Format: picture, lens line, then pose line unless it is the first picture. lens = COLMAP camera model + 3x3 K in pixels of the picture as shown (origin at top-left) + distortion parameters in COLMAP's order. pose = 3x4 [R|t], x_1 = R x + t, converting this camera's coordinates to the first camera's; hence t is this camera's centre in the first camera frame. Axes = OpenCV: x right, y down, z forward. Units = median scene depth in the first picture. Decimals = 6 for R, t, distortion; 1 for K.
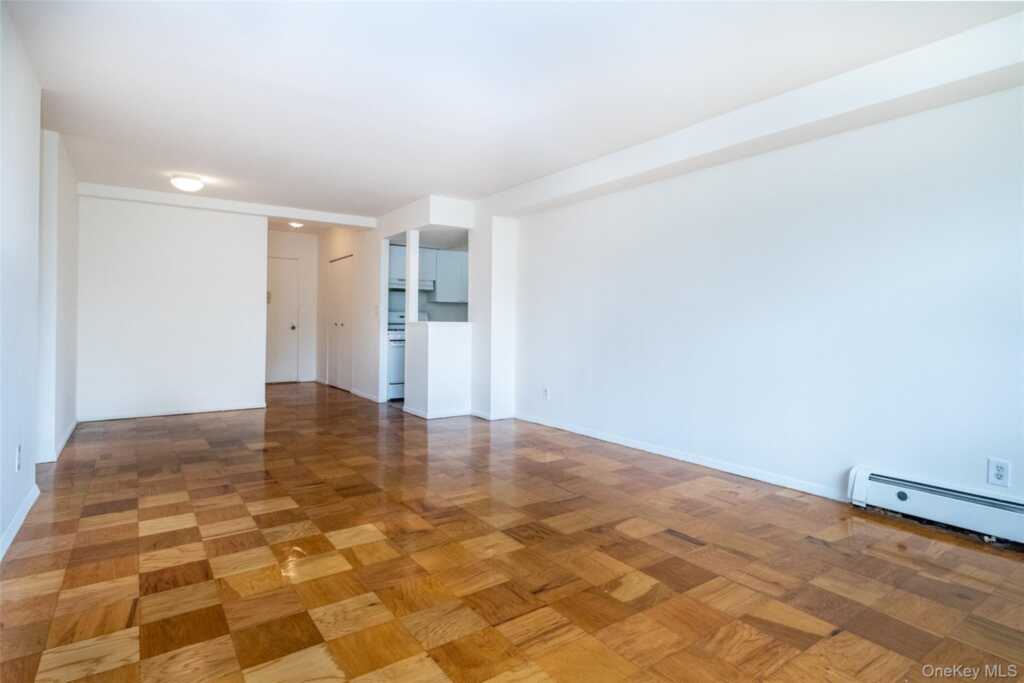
lens RADIAL K [[528.7, 0, 524.1], [0, 528.7, 320.6], [0, 0, 1]] dist [-0.000697, -0.000355]
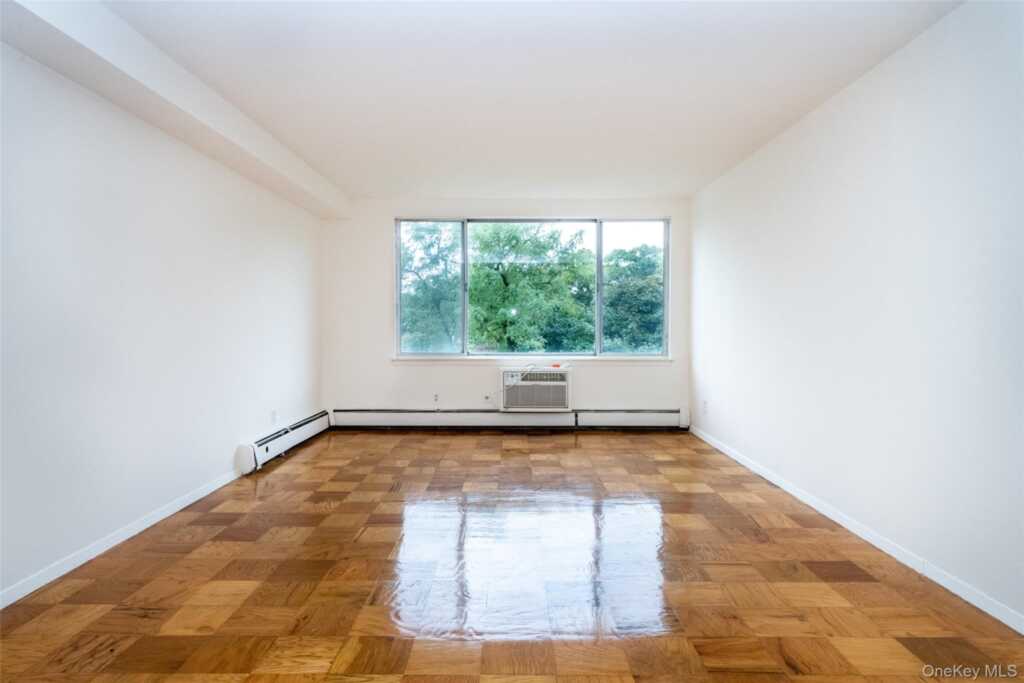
lens RADIAL K [[604.0, 0, 522.6], [0, 604.0, 343.2], [0, 0, 1]] dist [0.001651, 0.000514]
pose [[-0.818219, -0.026198, 0.574309, -0.397771], [-0.010231, 0.999467, 0.031016, -0.010220], [-0.574815, 0.019502, -0.818051, 0.953319]]
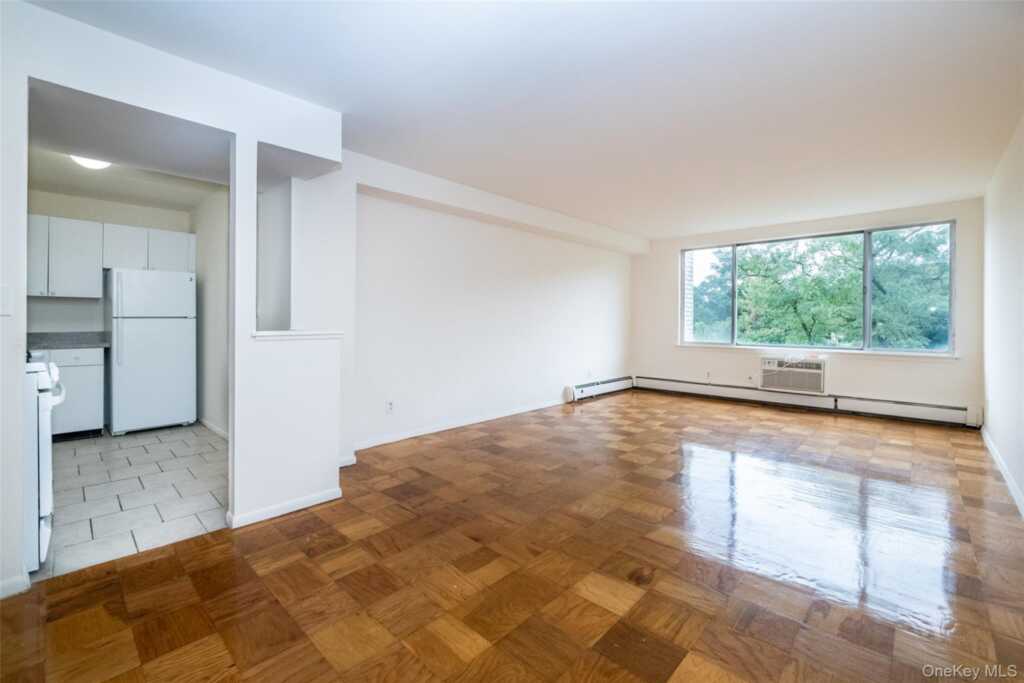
lens RADIAL K [[456.9, 0, 458.0], [0, 456.9, 323.5], [0, 0, 1]] dist [-0.001069, 0.000178]
pose [[-0.142502, -0.015970, 0.989666, -0.700595], [-0.011663, 0.999828, 0.014455, -0.015143], [-0.989726, -0.009483, -0.142664, 0.944511]]
